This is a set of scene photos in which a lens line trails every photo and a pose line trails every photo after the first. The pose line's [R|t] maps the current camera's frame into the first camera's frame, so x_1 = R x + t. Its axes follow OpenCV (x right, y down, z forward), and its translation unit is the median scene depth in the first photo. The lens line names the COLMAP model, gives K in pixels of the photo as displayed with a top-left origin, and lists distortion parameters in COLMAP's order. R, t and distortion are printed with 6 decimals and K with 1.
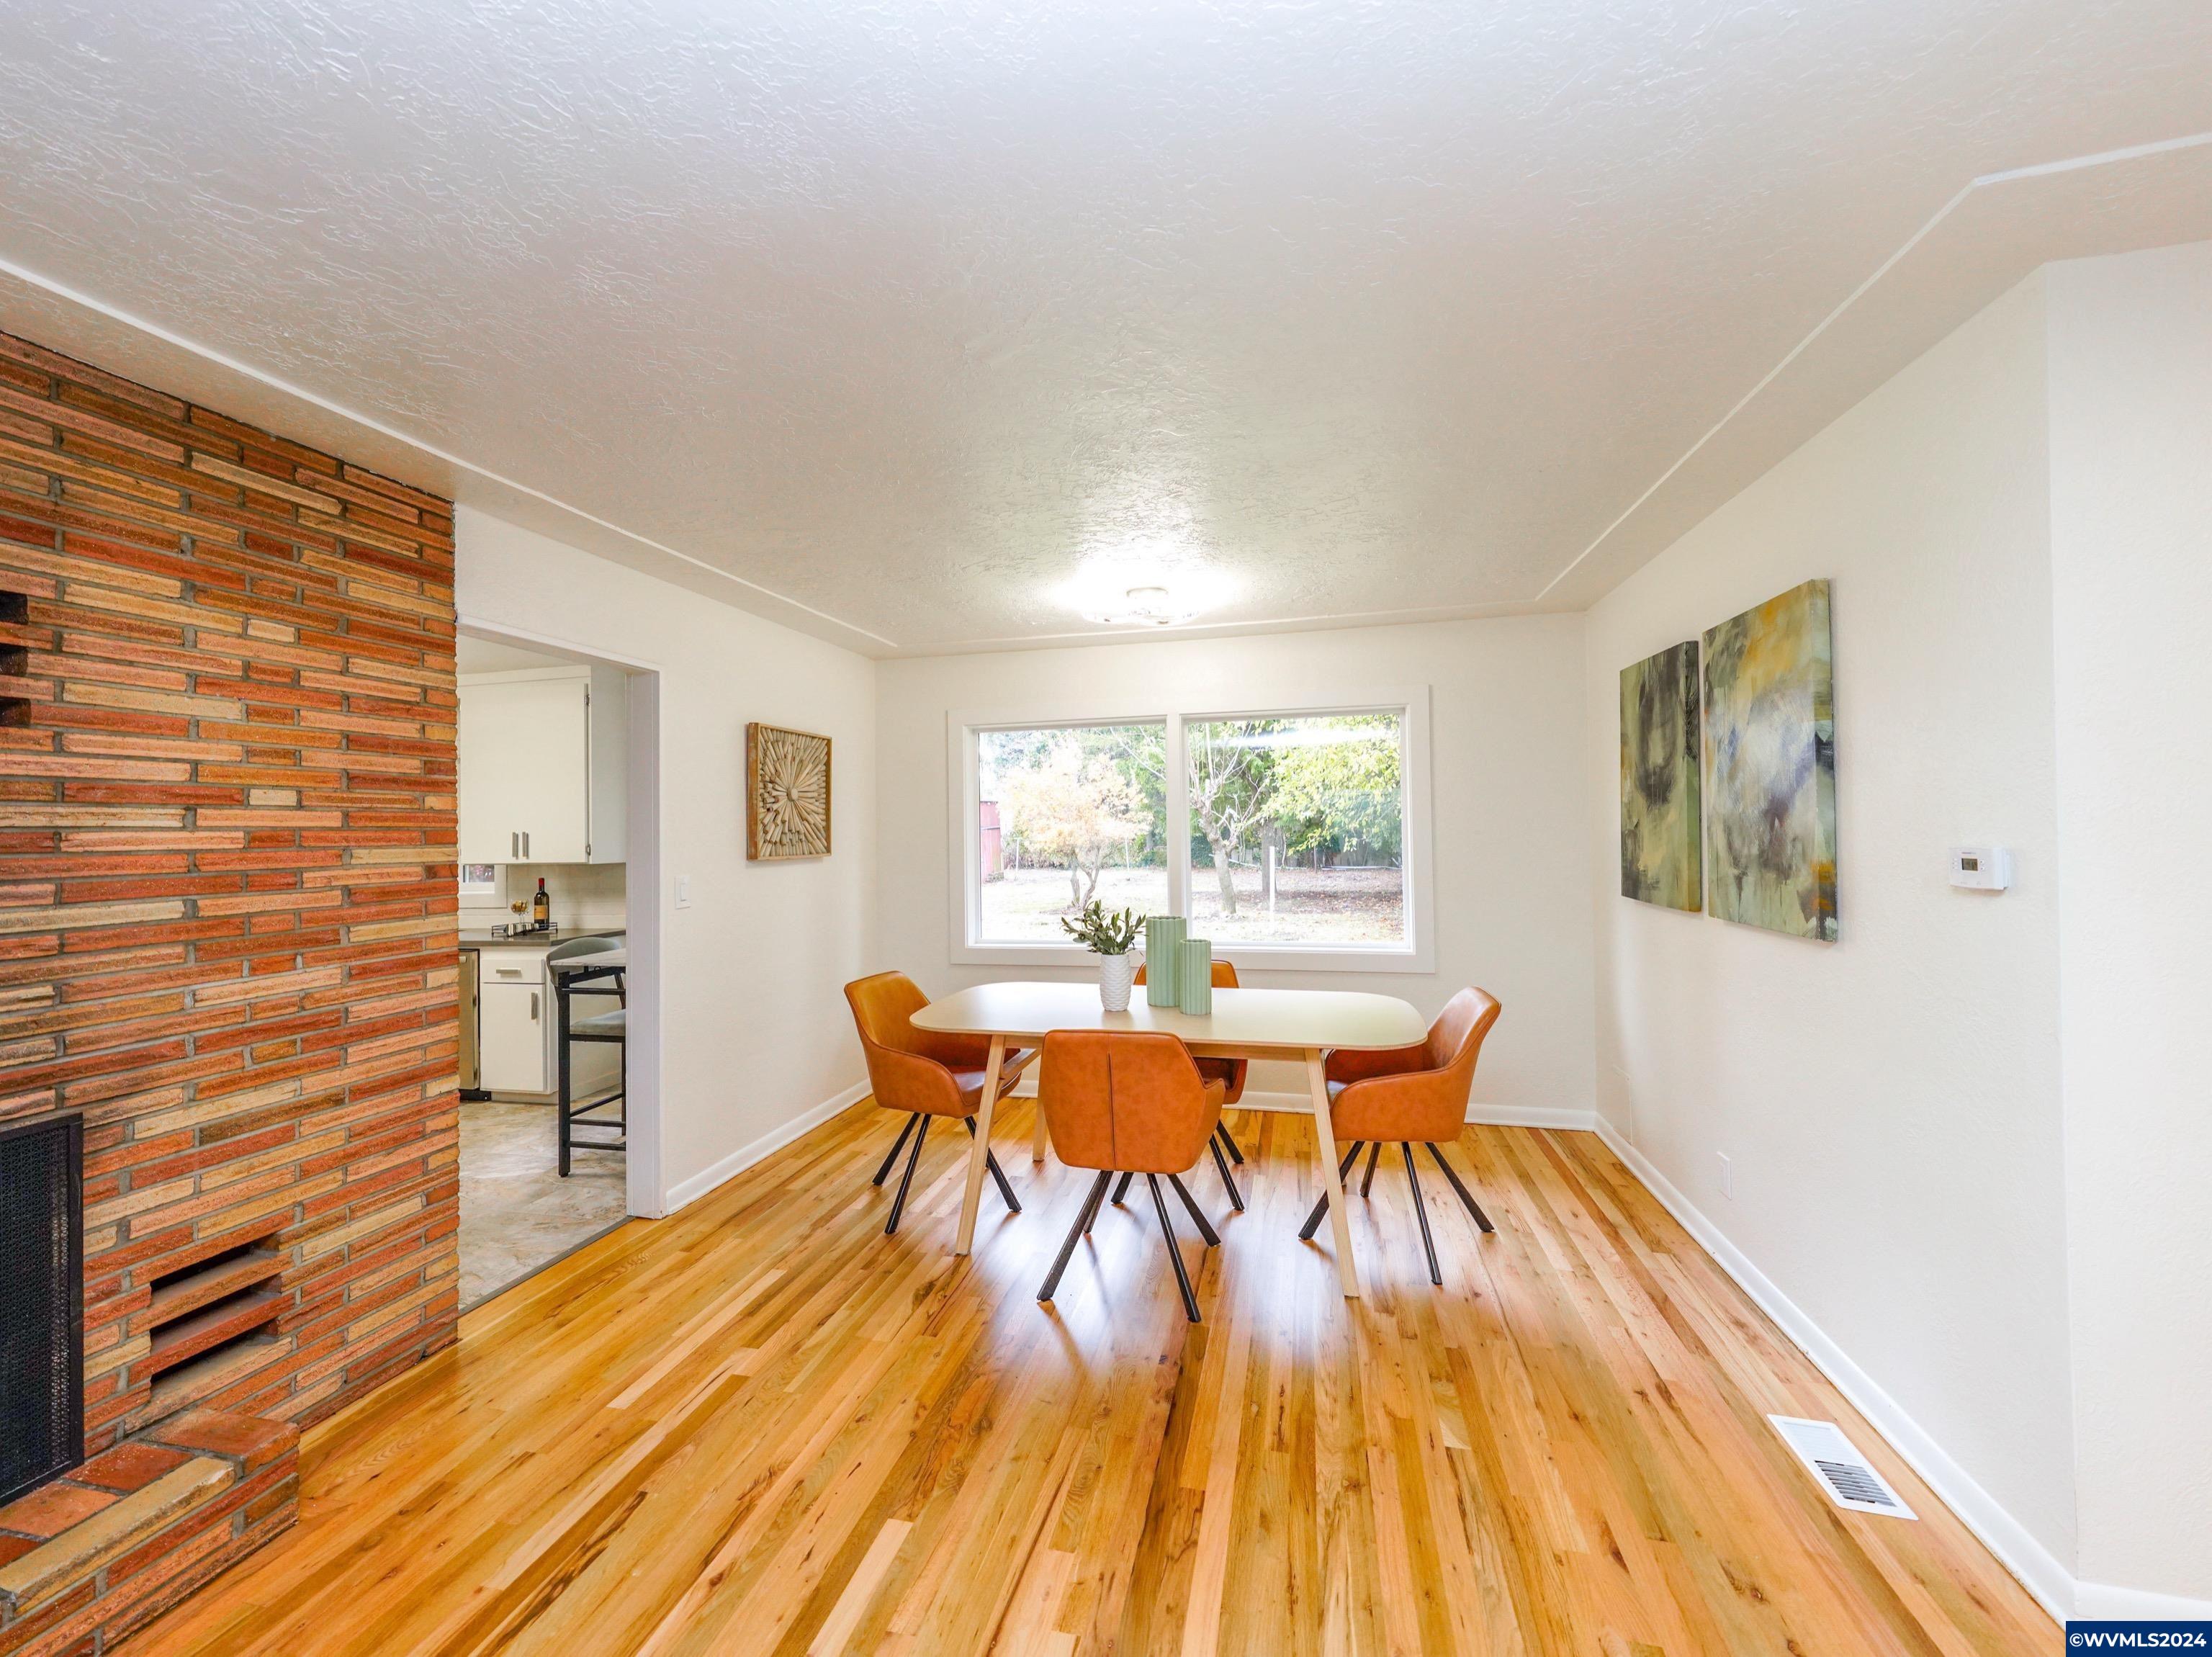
lens RADIAL K [[853.5, 0, 1097.2], [0, 853.5, 832.1], [0, 0, 1]] dist [0.010375, 0.000257]
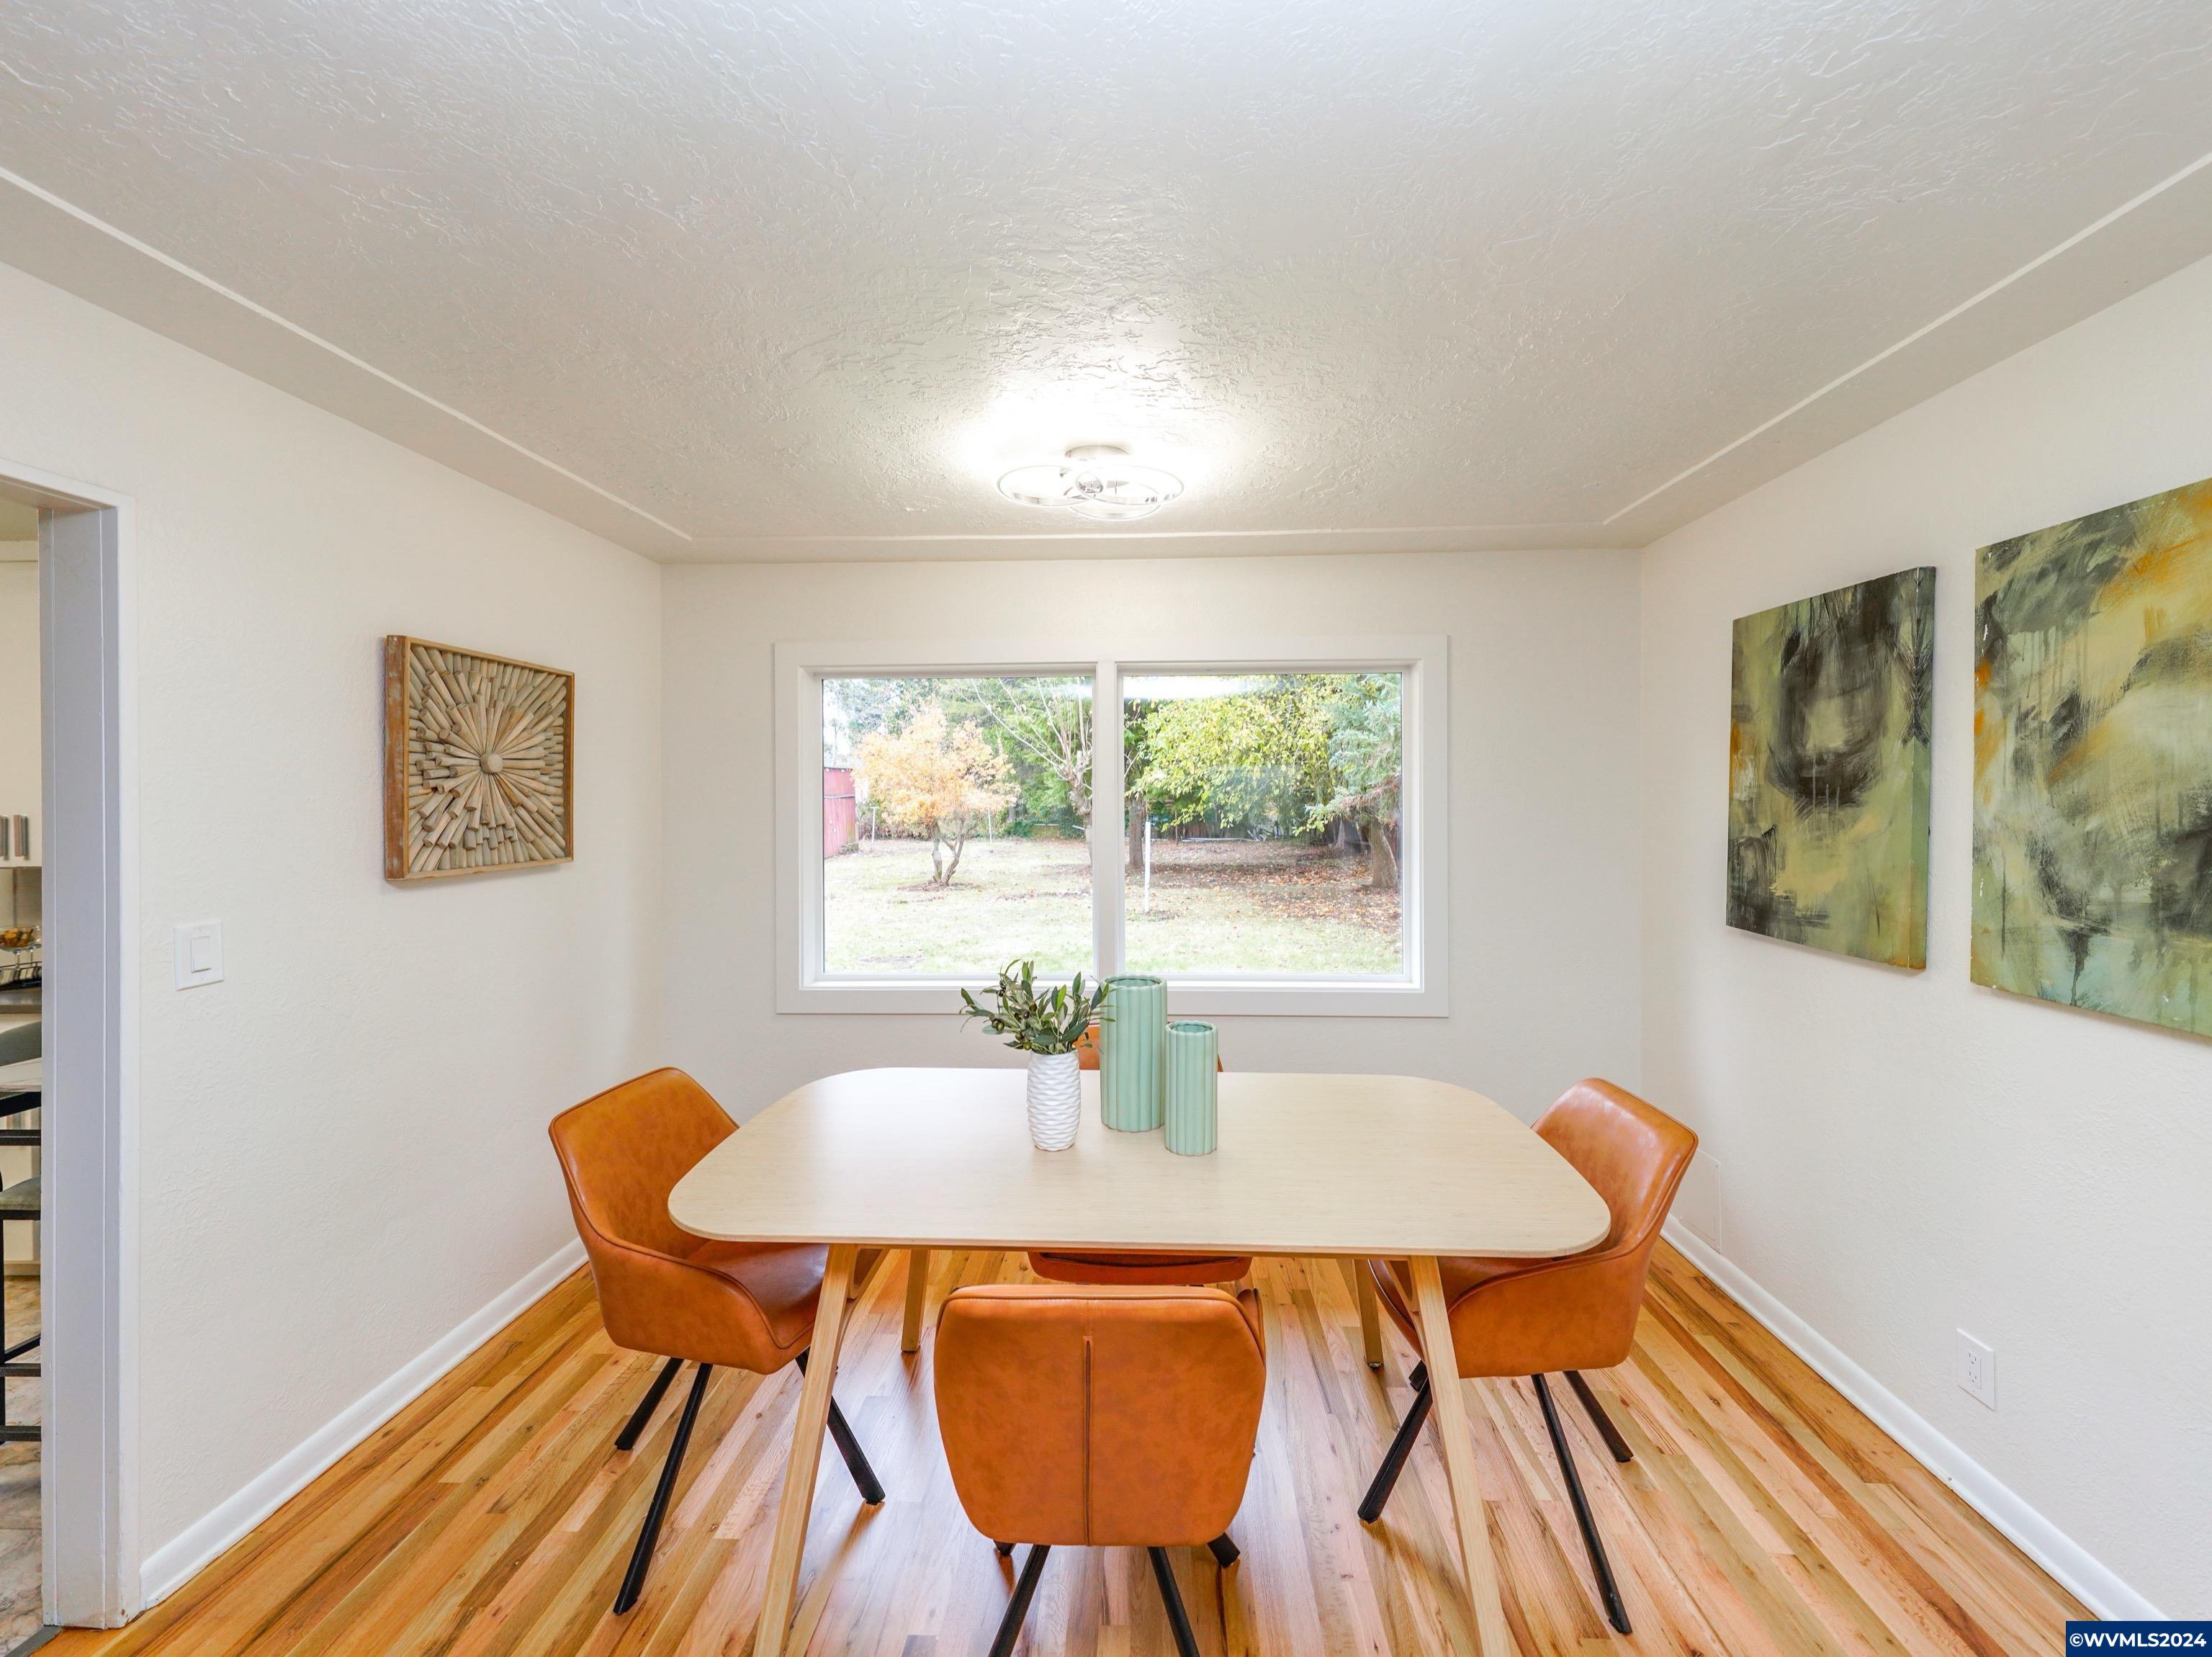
lens RADIAL K [[853.5, 0, 1122.6], [0, 853.5, 815.9], [0, 0, 1]] dist [0.010375, 0.000257]
pose [[0.981867, 0.009329, 0.189343, -0.037978], [-0.012331, 0.999816, 0.014681, -0.022921], [-0.189171, -0.016750, 0.981801, 0.345082]]
